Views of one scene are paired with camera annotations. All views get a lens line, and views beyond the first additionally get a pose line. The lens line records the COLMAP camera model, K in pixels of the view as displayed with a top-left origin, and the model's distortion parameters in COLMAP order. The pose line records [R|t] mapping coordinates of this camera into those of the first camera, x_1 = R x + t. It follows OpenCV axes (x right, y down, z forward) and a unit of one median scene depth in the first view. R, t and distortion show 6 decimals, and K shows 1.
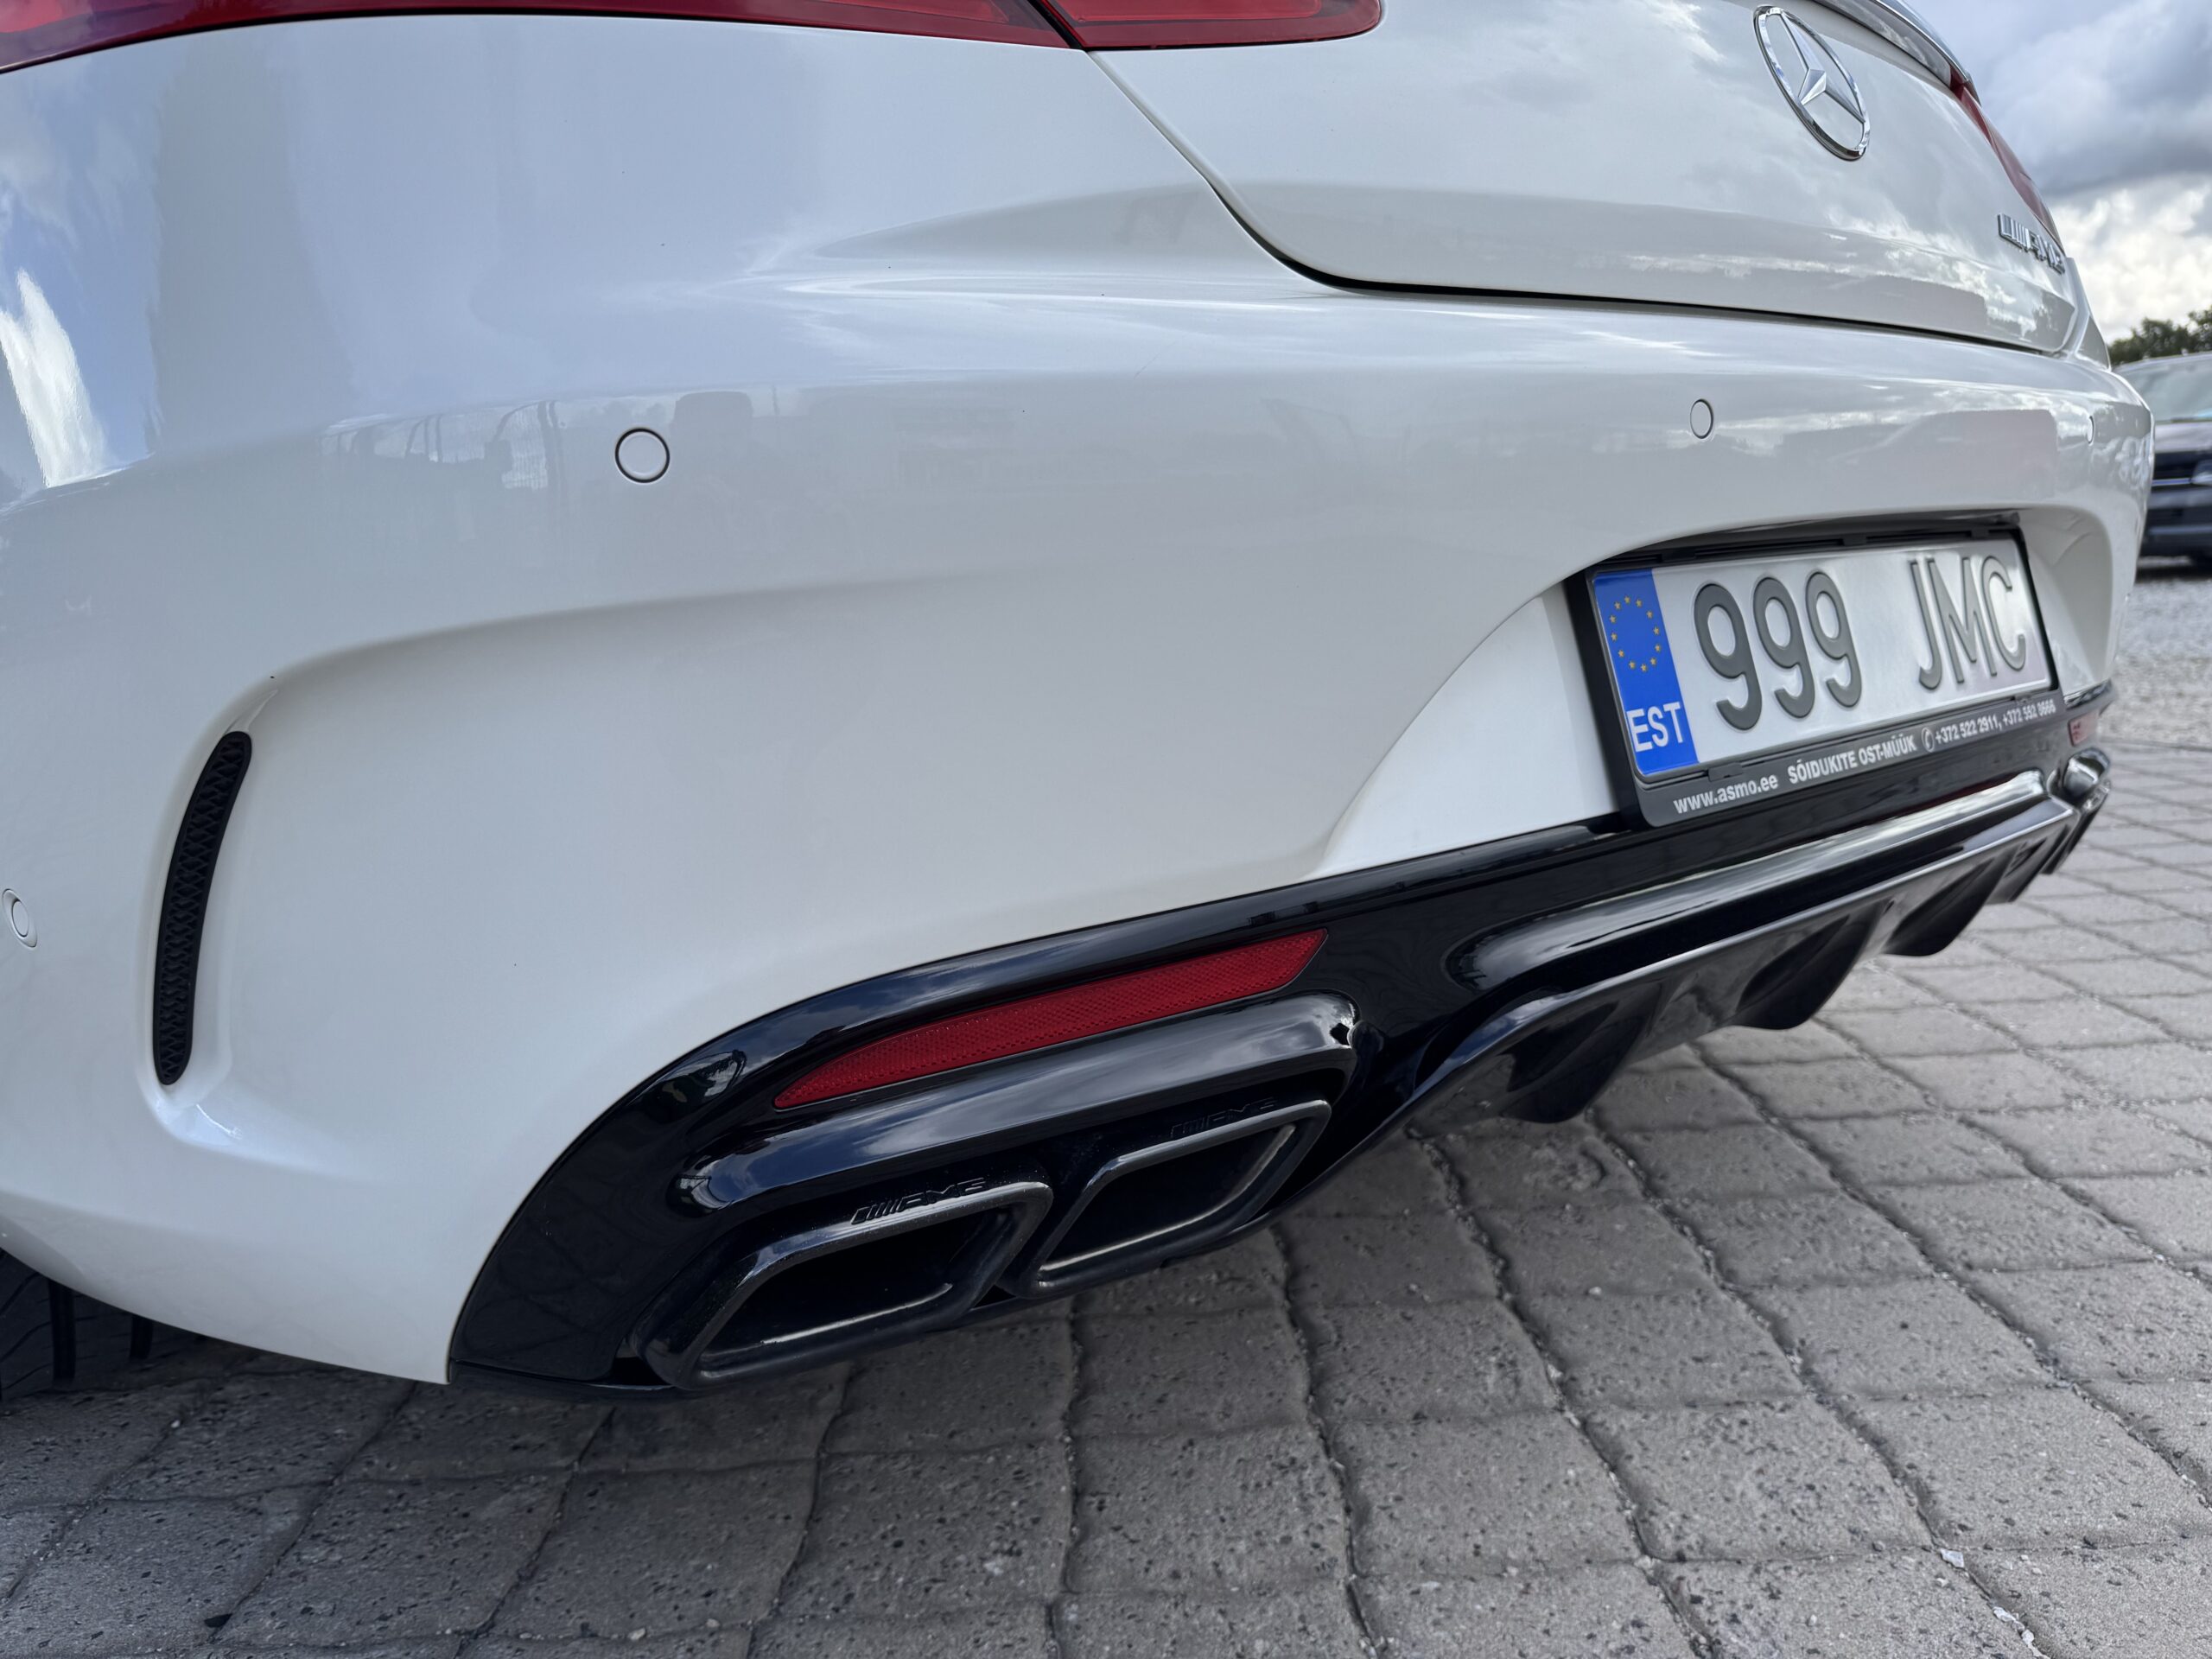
lens RADIAL K [[1633.7, 0, 1108.2], [0, 1633.7, 838.5], [0, 0, 1]] dist [0.002910, -0.023862]
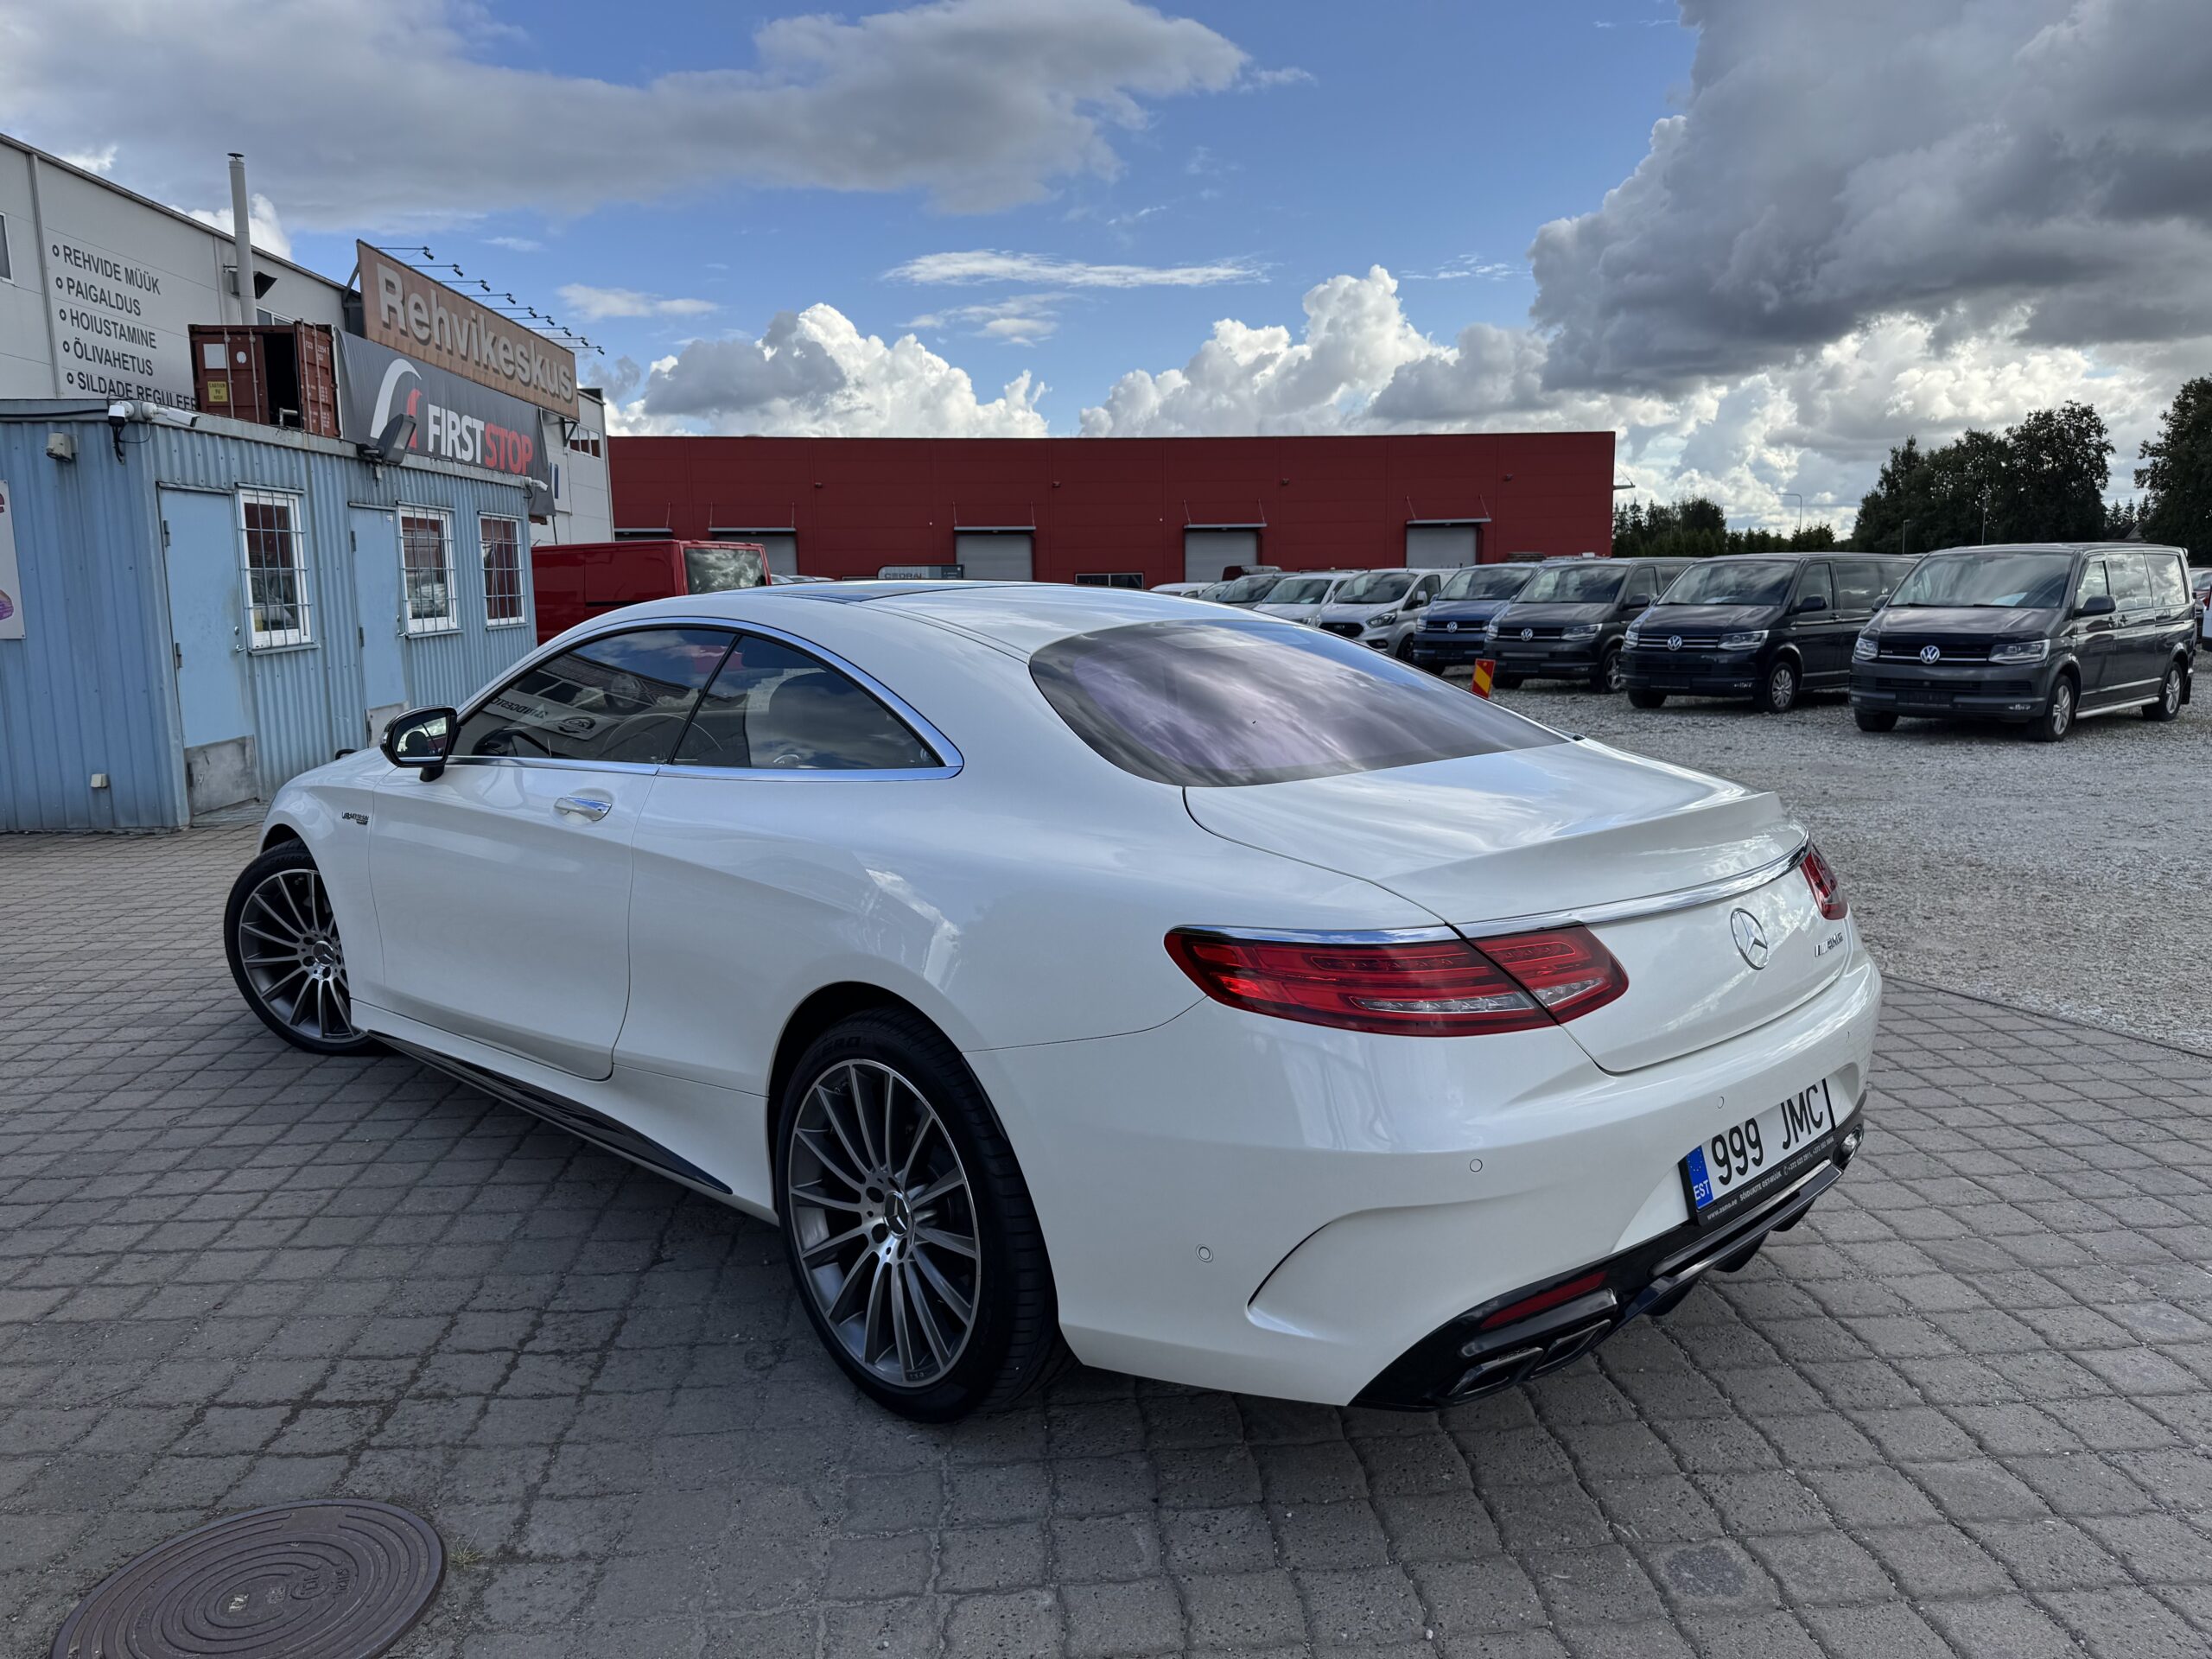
lens RADIAL K [[1633.7, 0, 1100.7], [0, 1633.7, 825.3], [0, 0, 1]] dist [0.002910, -0.023862]
pose [[0.996413, 0.031228, 0.078647, -0.725376], [-0.028945, 0.999131, -0.029991, -0.435324], [-0.079515, 0.027607, 0.996451, -1.368008]]
